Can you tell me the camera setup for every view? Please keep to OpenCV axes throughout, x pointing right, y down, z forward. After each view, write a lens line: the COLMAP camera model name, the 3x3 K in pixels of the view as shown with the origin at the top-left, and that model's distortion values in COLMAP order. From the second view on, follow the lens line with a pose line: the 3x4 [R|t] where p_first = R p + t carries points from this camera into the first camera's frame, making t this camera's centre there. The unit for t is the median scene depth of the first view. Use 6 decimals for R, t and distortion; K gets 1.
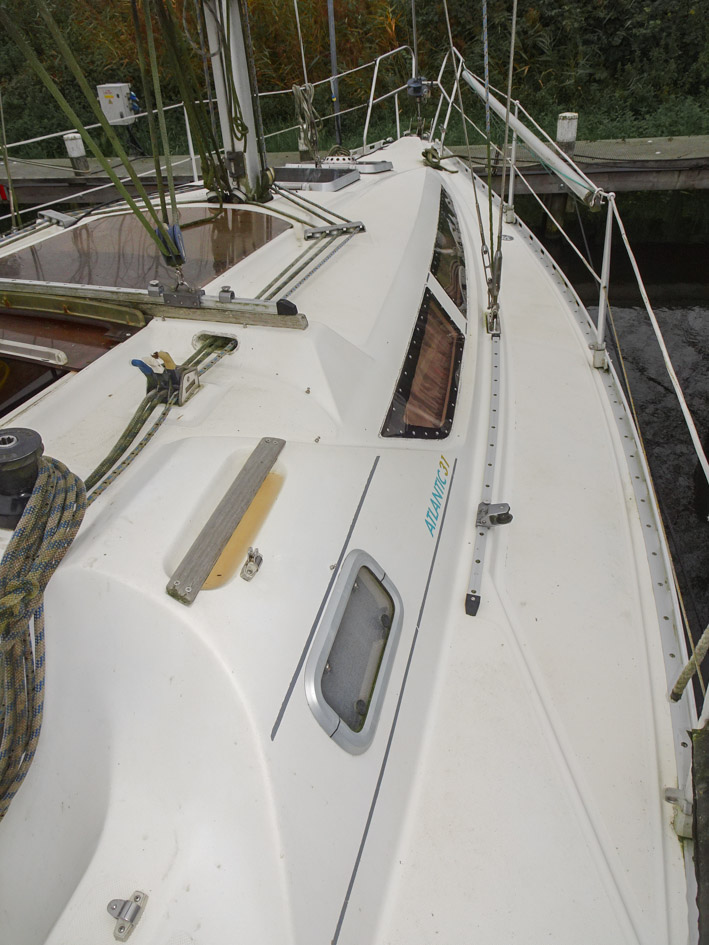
lens RADIAL K [[642.7, 0, 354.5], [0, 642.7, 472.5], [0, 0, 1]] dist [0.026296, -0.000203]
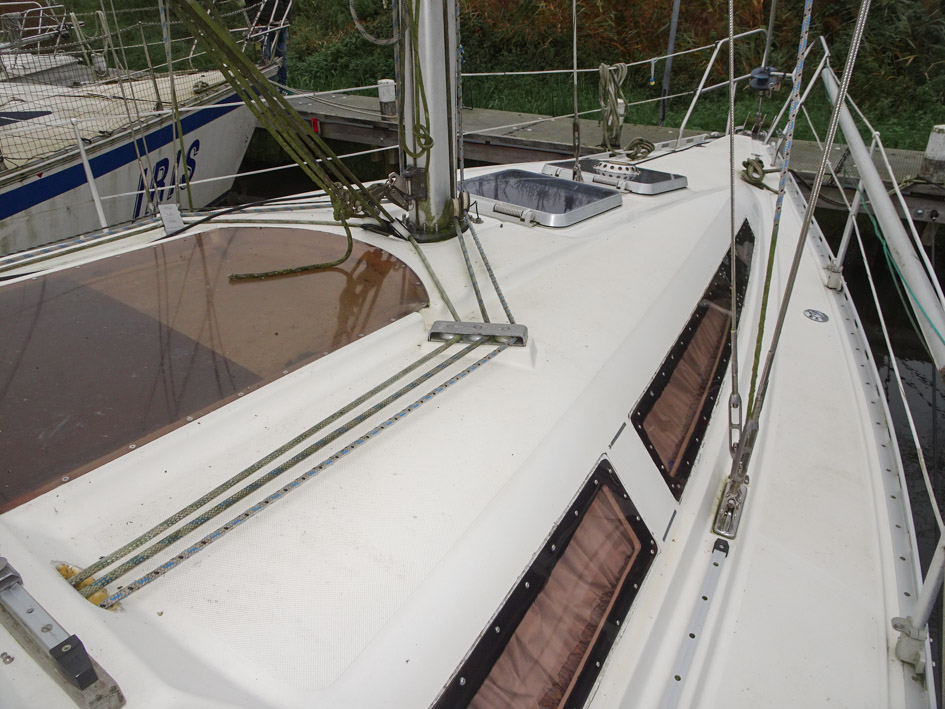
lens RADIAL K [[642.7, 0, 495.4], [0, 642.7, 367.2], [0, 0, 1]] dist [0.026296, -0.000203]
pose [[0.944111, 0.229106, -0.236991, 0.064792], [-0.243893, 0.969182, -0.034672, -0.152261], [0.221743, 0.090535, 0.970893, 0.189873]]
